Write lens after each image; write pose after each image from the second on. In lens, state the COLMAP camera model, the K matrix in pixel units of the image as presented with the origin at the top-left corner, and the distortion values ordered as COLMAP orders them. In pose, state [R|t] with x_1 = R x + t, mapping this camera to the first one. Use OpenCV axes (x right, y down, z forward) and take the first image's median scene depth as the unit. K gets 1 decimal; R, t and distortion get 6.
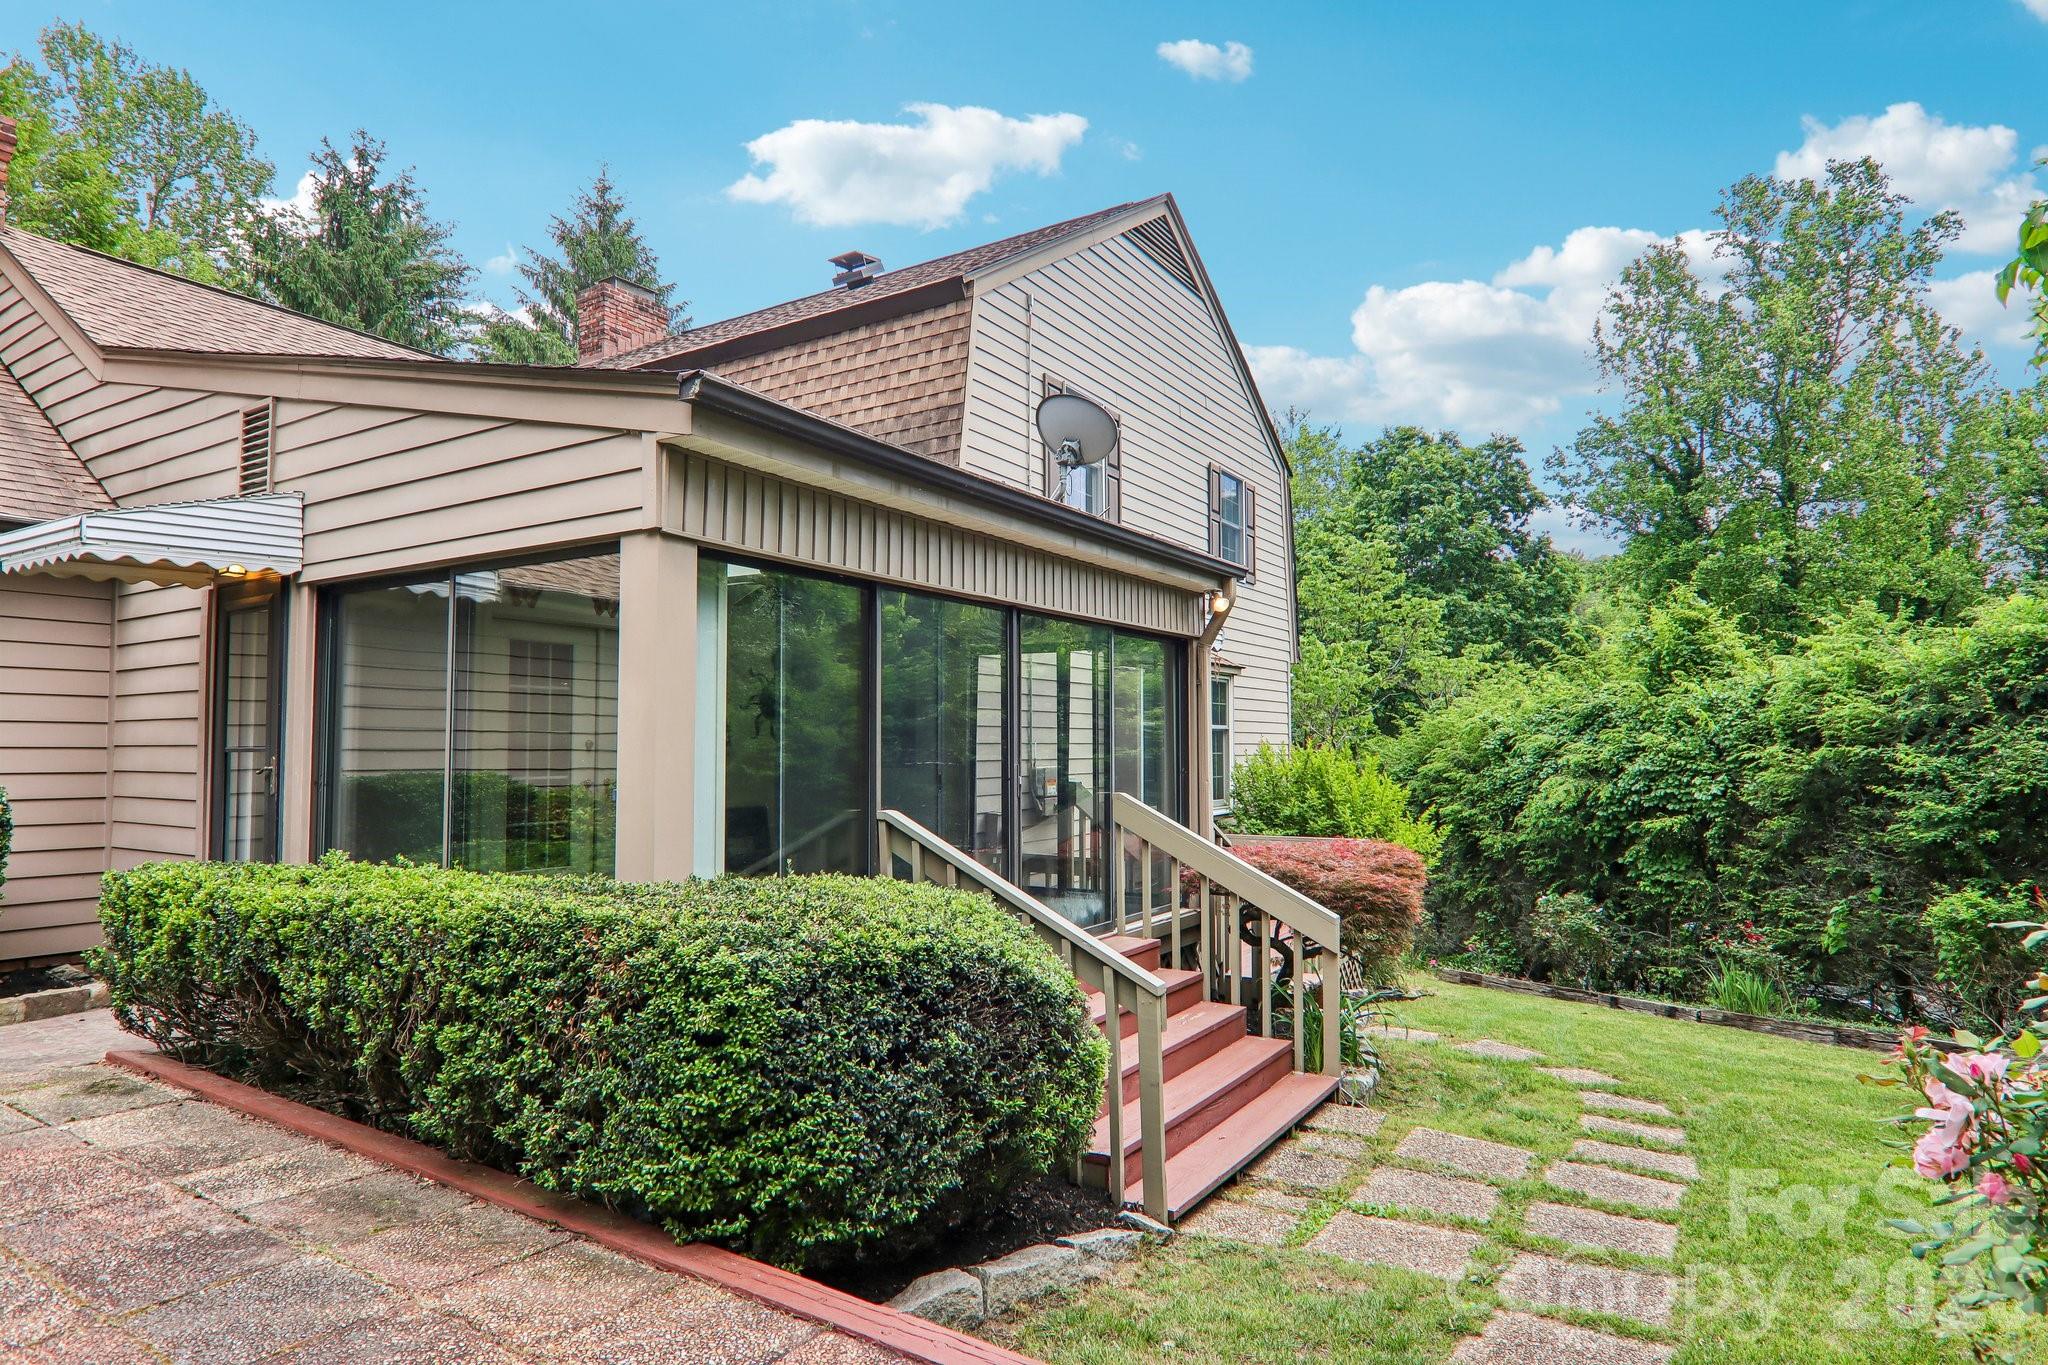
lens RADIAL K [[1130.2, 0, 1031.1], [0, 1130.2, 686.6], [0, 0, 1]] dist [0.001859, -0.016379]
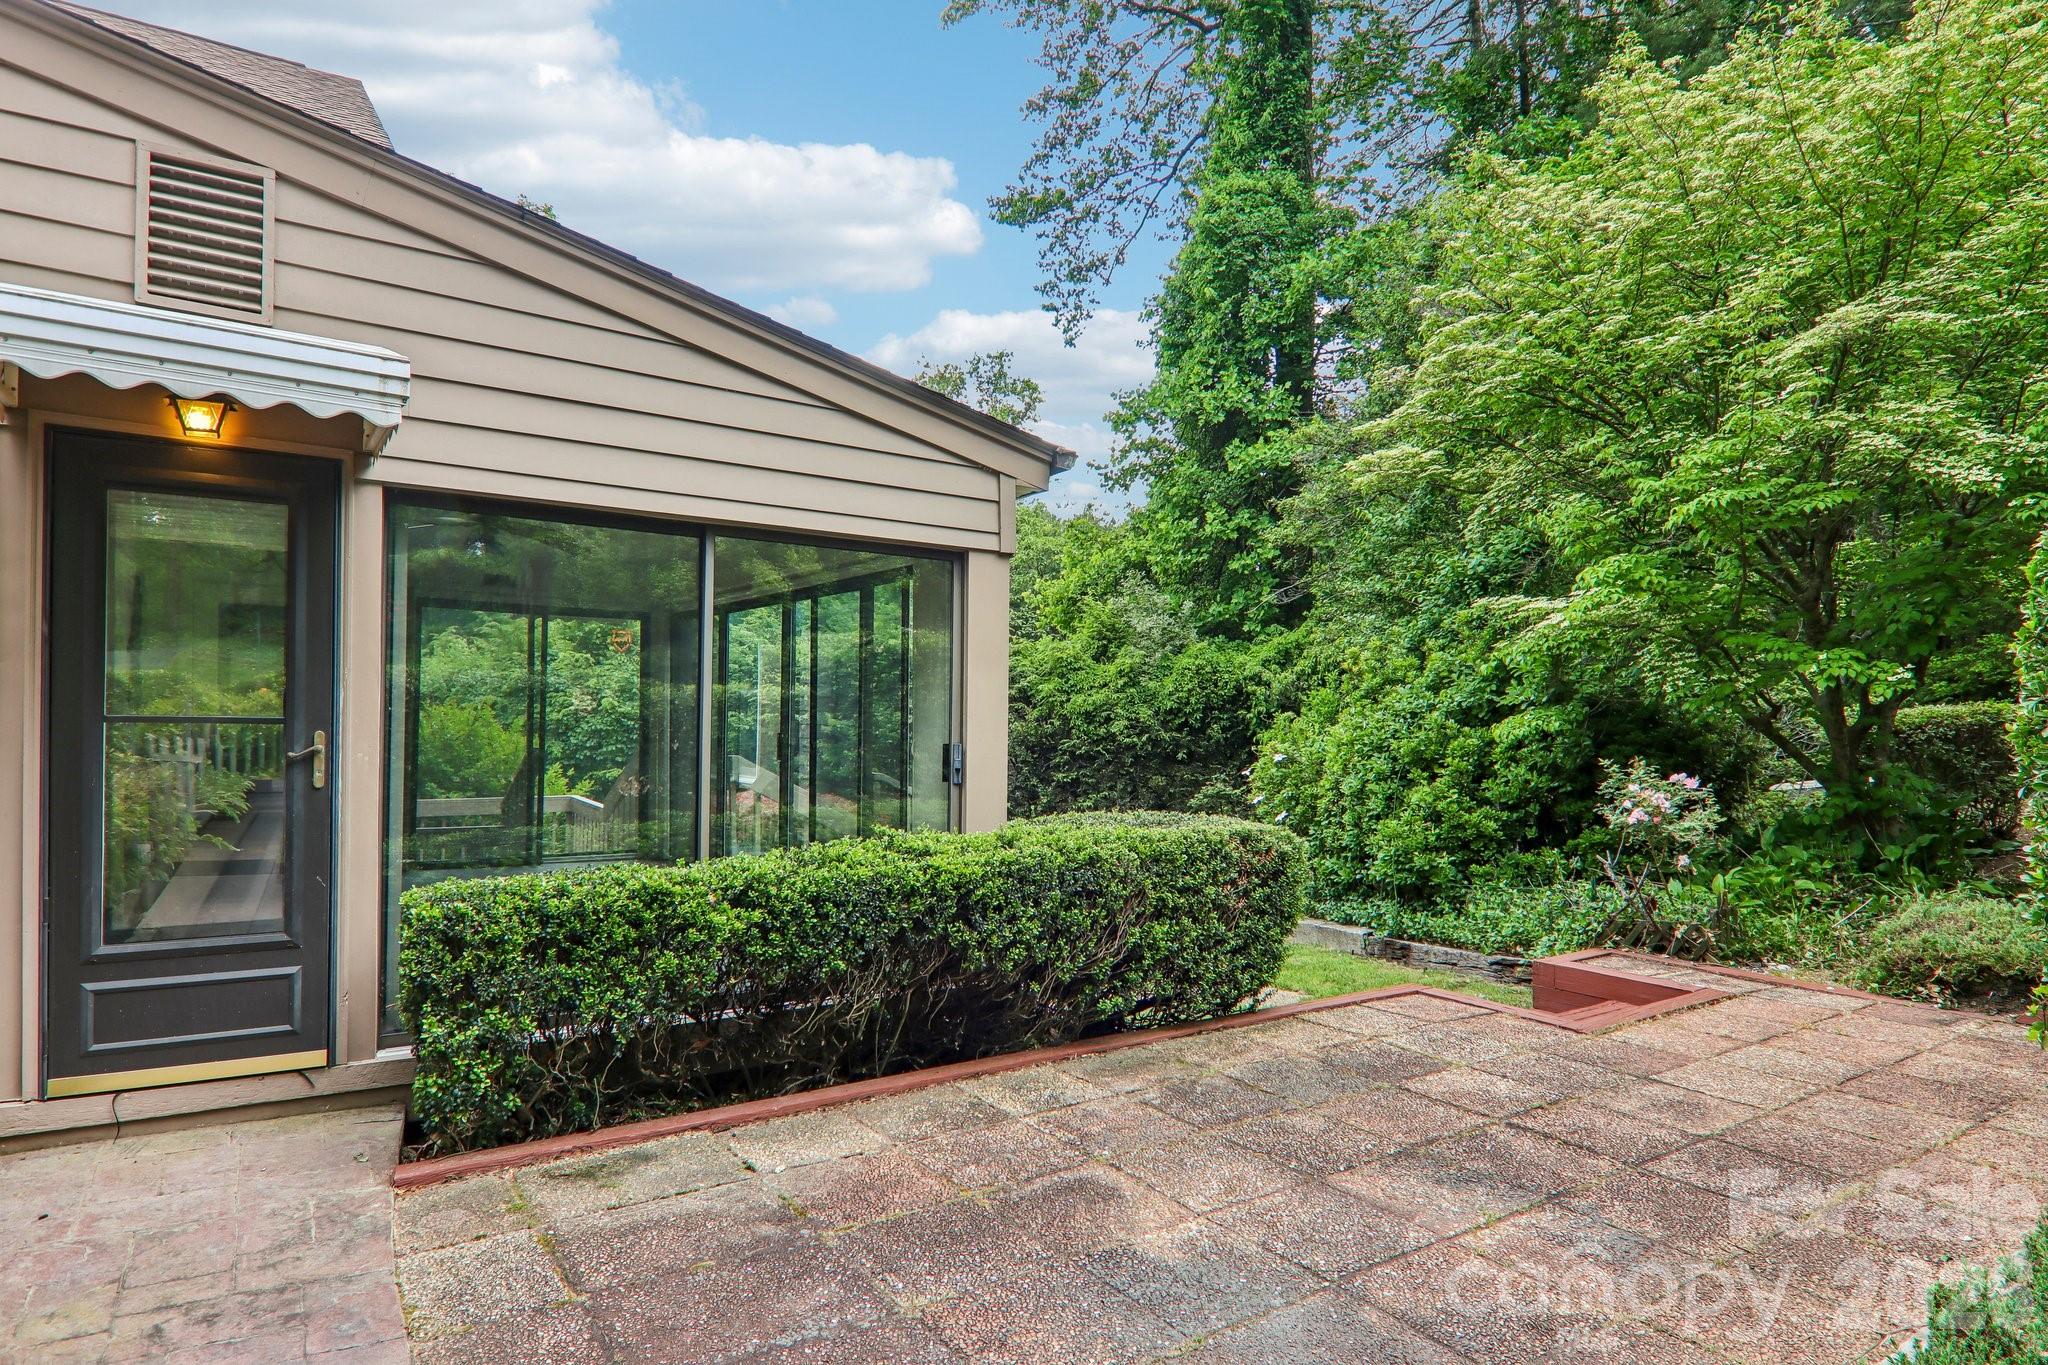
lens RADIAL K [[1130.2, 0, 1027.4], [0, 1130.2, 691.4], [0, 0, 1]] dist [0.001859, -0.016379]
pose [[0.400910, 0.027866, 0.915693, -0.538222], [-0.069085, 0.997611, -0.000112, 0.004675], [-0.913509, -0.063215, 0.401878, 0.167337]]
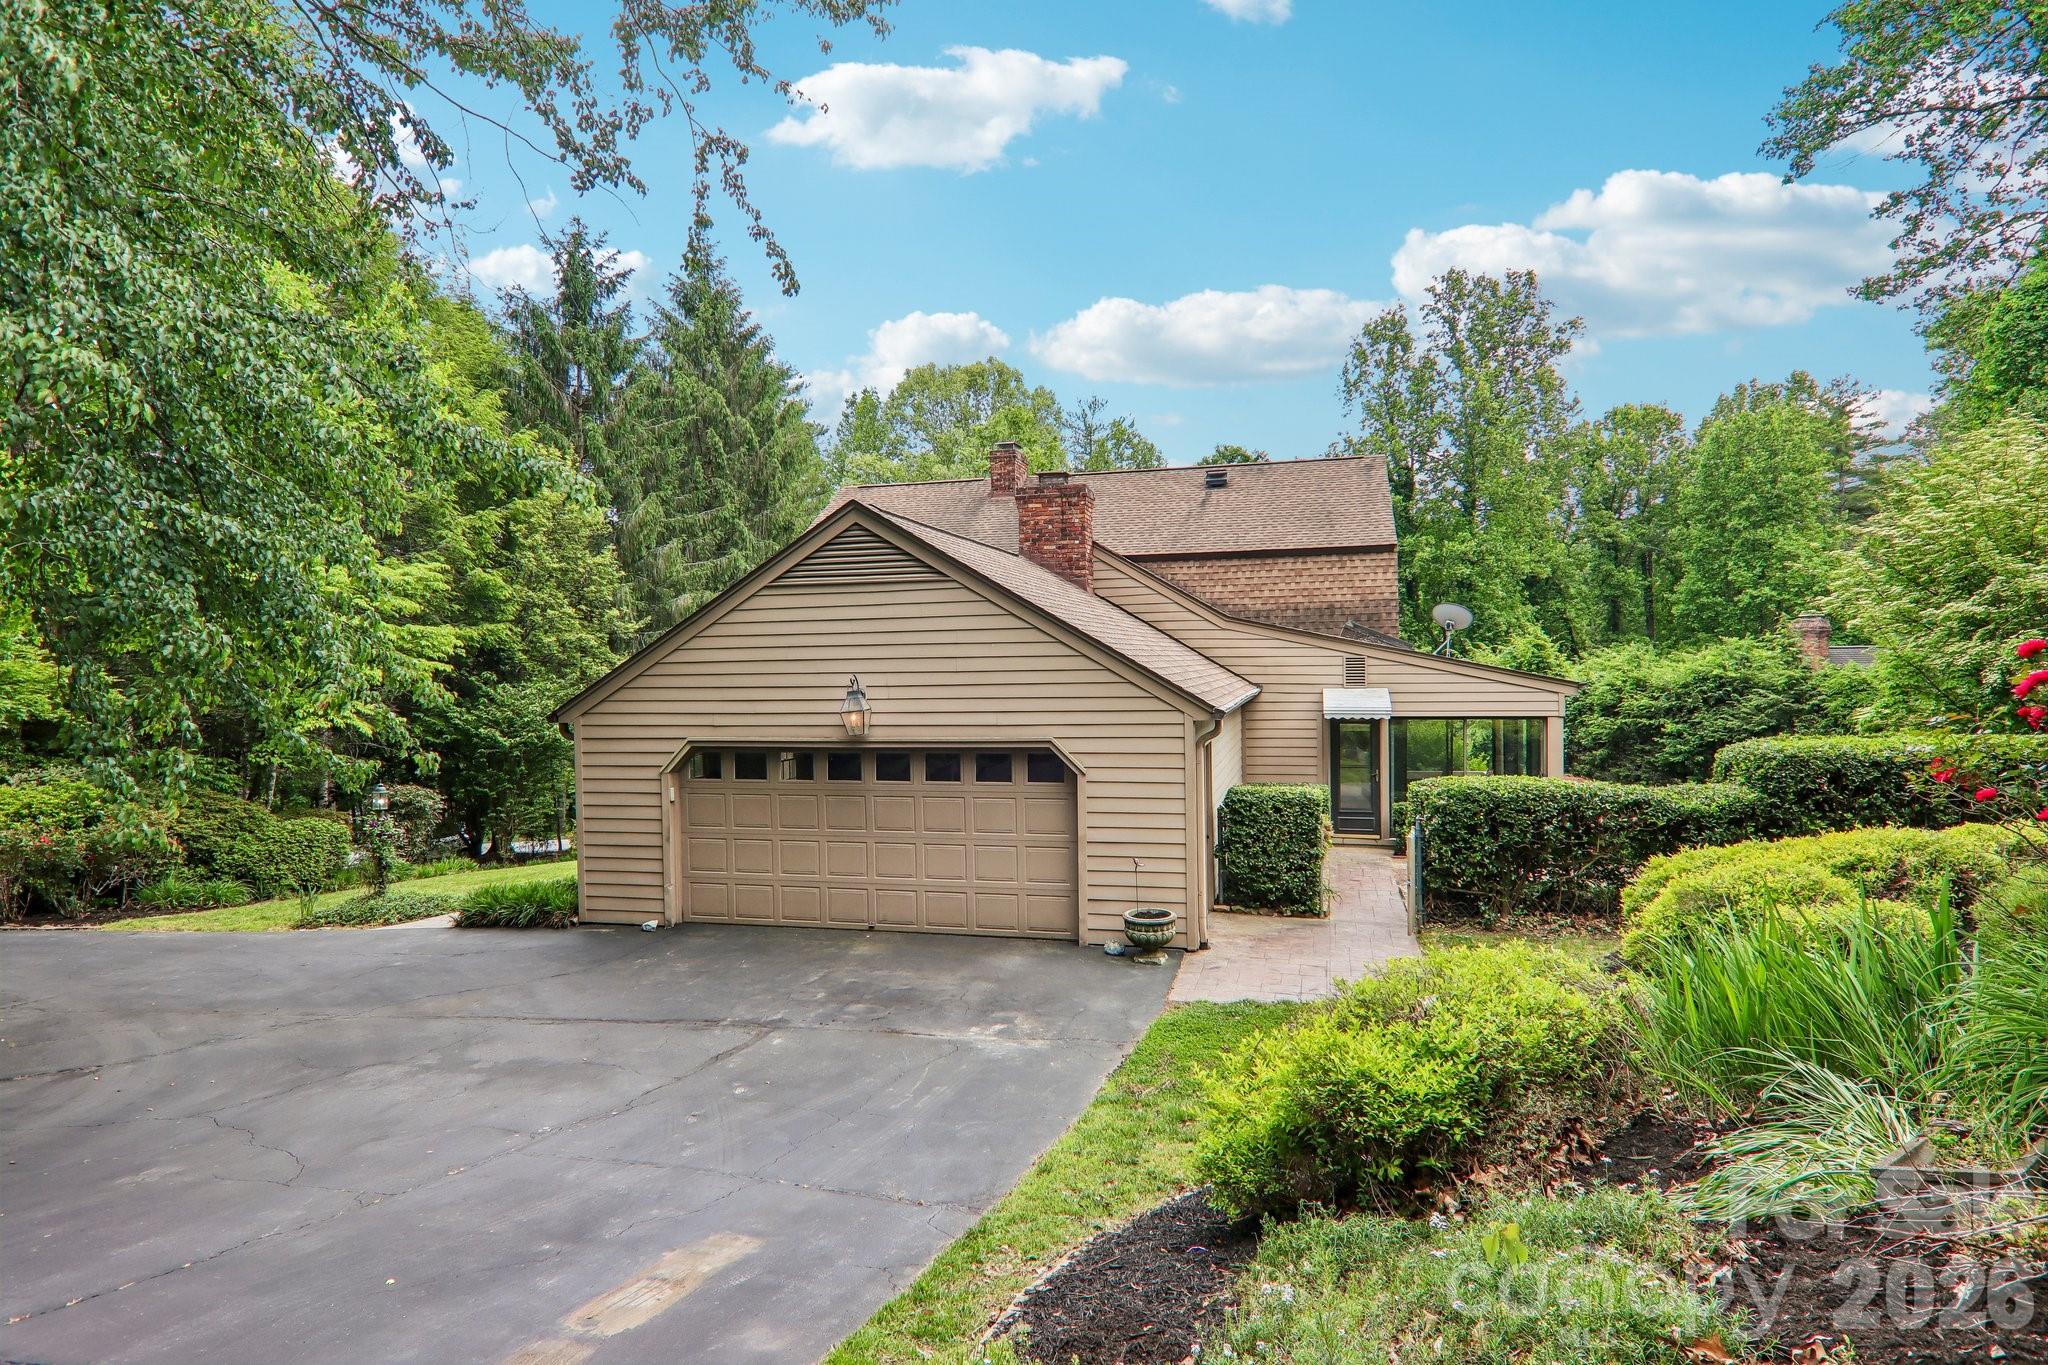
lens RADIAL K [[1130.2, 0, 1022.0], [0, 1130.2, 686.3], [0, 0, 1]] dist [0.001859, -0.016379]
pose [[0.953720, -0.020921, 0.299966, -1.304122], [-0.002340, 0.997030, 0.076975, -0.212375], [-0.300686, -0.074115, 0.950839, -0.881995]]
